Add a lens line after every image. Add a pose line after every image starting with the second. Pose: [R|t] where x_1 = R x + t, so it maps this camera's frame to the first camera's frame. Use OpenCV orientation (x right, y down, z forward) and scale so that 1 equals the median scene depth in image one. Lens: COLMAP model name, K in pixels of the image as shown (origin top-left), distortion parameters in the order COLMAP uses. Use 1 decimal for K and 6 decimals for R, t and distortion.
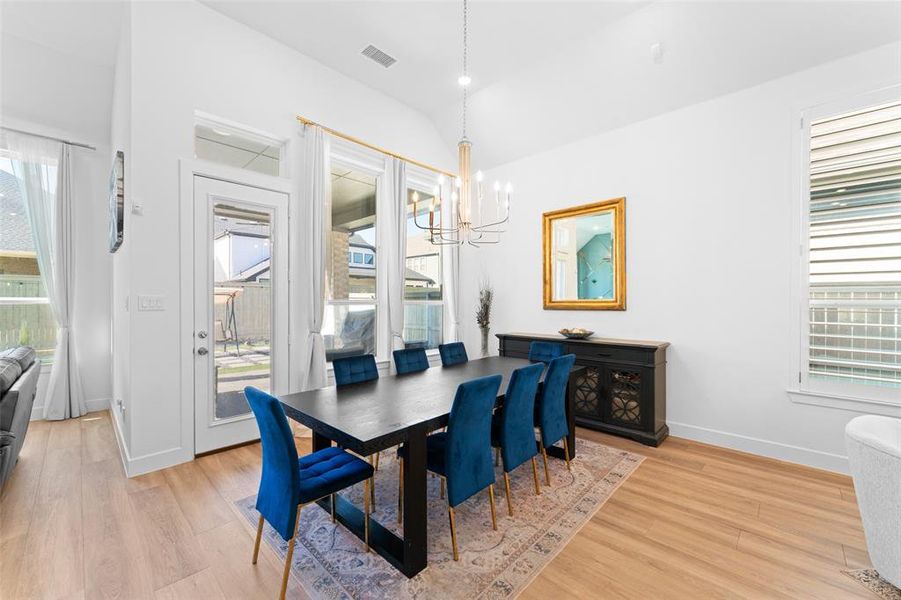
lens RADIAL K [[357.9, 0, 447.2], [0, 357.9, 303.9], [0, 0, 1]] dist [-0.000534, -0.000311]
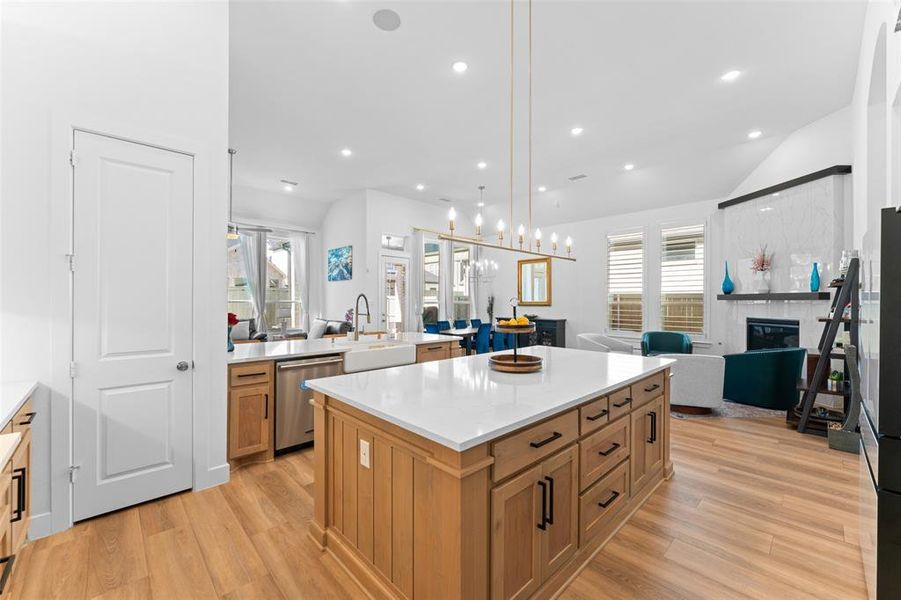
lens RADIAL K [[364.0, 0, 448.3], [0, 364.0, 300.5], [0, 0, 1]] dist [0.000985, -0.000401]
pose [[0.999134, 0.001309, -0.041597, -0.062961], [-0.001696, 0.999956, -0.009258, 0.005811], [0.041583, 0.009320, 0.999092, -1.364156]]
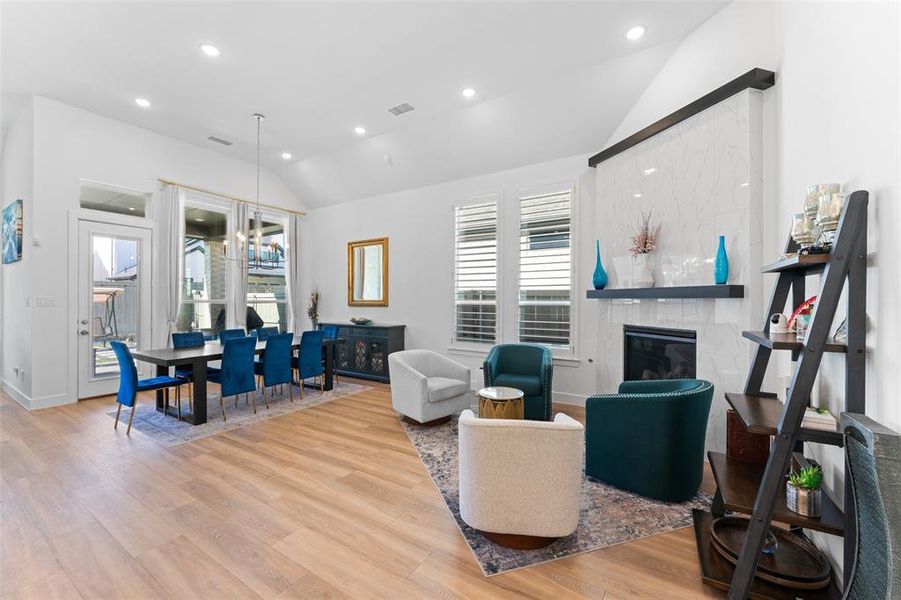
lens RADIAL K [[364.0, 0, 448.3], [0, 364.0, 300.5], [0, 0, 1]] dist [0.000985, -0.000401]
pose [[0.980762, 0.002141, 0.195193, 0.445467], [-0.001102, 0.999985, -0.005431, -0.000224], [-0.195202, 0.005112, 0.980750, -0.687015]]
